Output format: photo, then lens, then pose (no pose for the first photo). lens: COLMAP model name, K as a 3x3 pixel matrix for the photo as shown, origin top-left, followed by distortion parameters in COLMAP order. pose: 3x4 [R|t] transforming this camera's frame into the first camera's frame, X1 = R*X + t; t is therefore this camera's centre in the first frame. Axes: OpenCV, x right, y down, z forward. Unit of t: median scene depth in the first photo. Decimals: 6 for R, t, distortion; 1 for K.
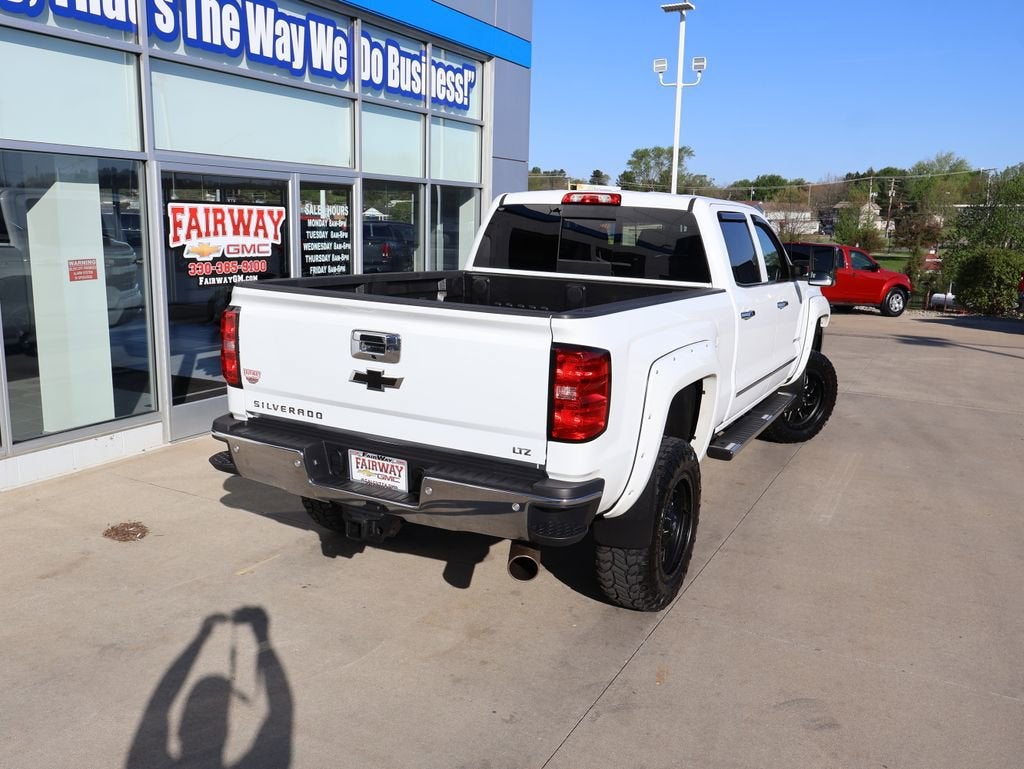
lens RADIAL K [[872.6, 0, 512.0], [0, 872.6, 384.5], [0, 0, 1]] dist [0.004198, -0.003312]
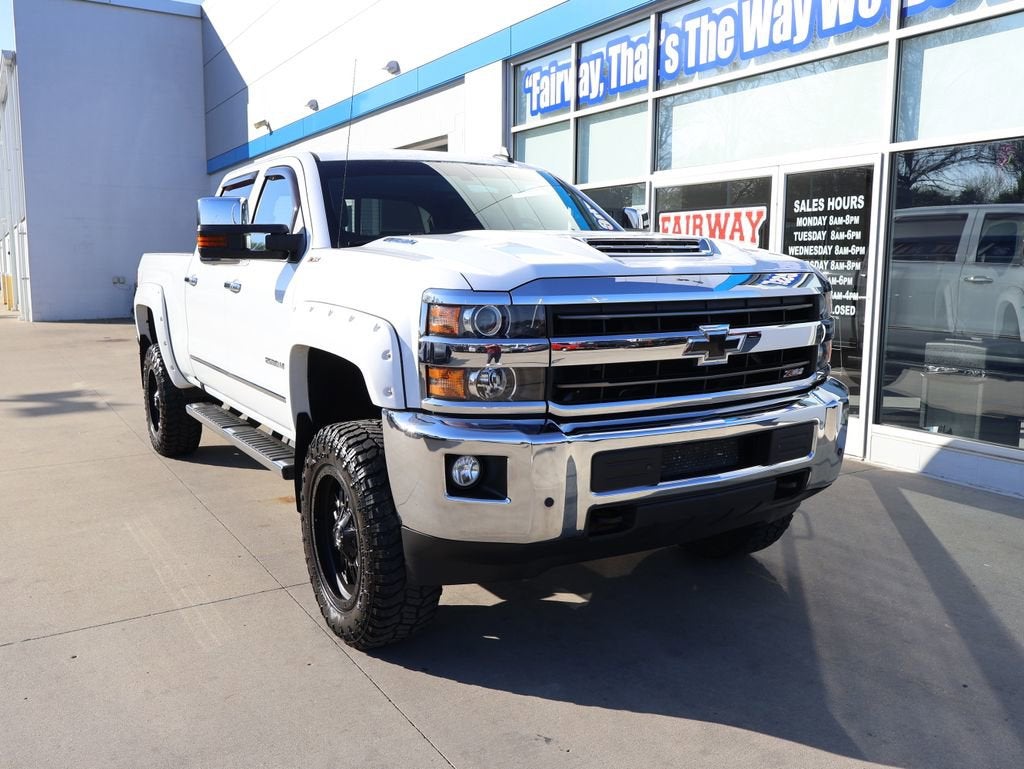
lens RADIAL K [[883.3, 0, 510.5], [0, 883.3, 388.7], [0, 0, 1]] dist [-0.007860, 0.002872]
pose [[-0.521046, 0.082957, -0.849488, 0.697786], [-0.183890, 0.960982, 0.206636, -0.171481], [0.833484, 0.263880, -0.485461, 1.341904]]
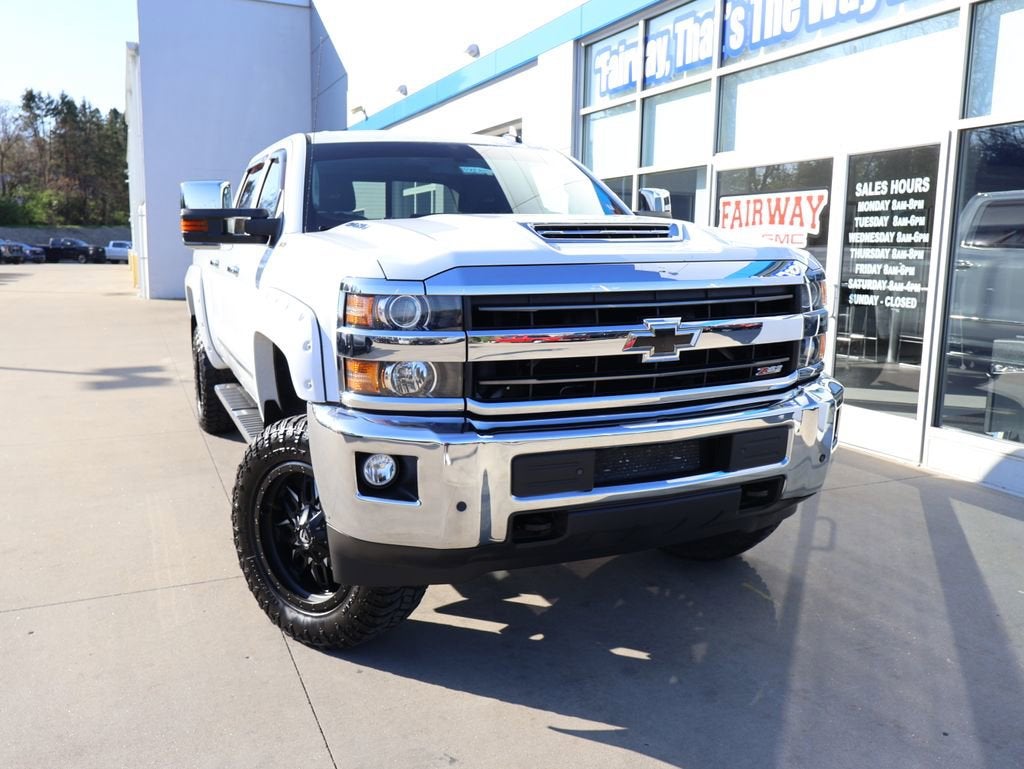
lens RADIAL K [[877.3, 0, 512.0], [0, 877.3, 384.5], [0, 0, 1]] dist [0.004733, 0.000386]
pose [[-0.627446, 0.078748, -0.774668, 0.628708], [-0.180155, 0.953198, 0.242814, -0.185174], [0.757532, 0.291913, -0.583894, 1.391102]]
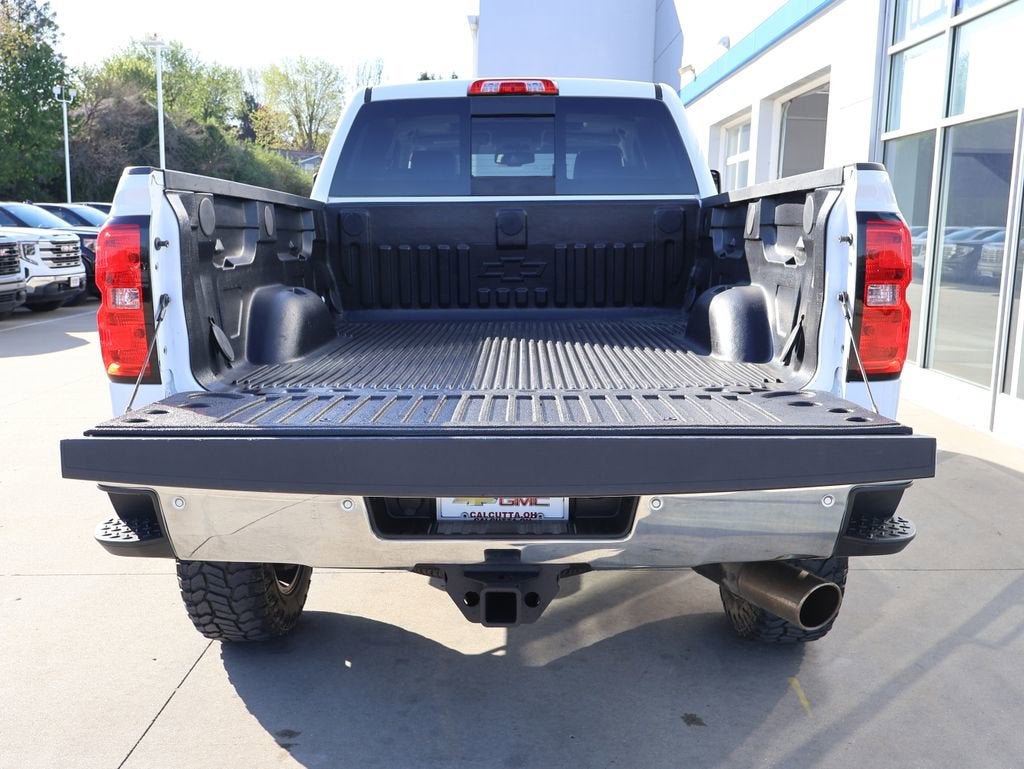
lens RADIAL K [[975.6, 0, 510.5], [0, 975.6, 394.8], [0, 0, 1]] dist [-0.013967, -0.003102]
pose [[-0.888167, 0.035872, -0.458119, 0.442901], [-0.127255, 0.938758, 0.320218, -0.203649], [0.441550, 0.342705, -0.829209, 1.477015]]
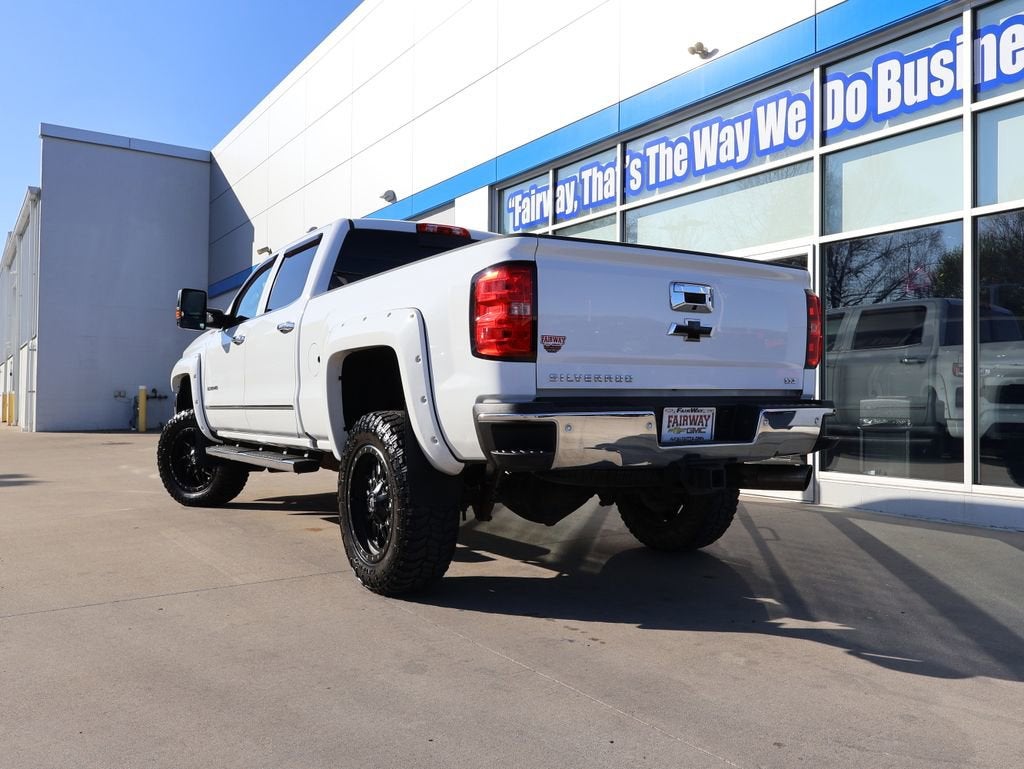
lens RADIAL K [[838.4, 0, 508.6], [0, 838.4, 388.5], [0, 0, 1]] dist [-0.006821, -0.004609]
pose [[-0.488173, -0.048563, -0.871395, 0.785760], [-0.188843, 0.980675, 0.051140, -0.099786], [0.852071, 0.189522, -0.487910, 1.372620]]
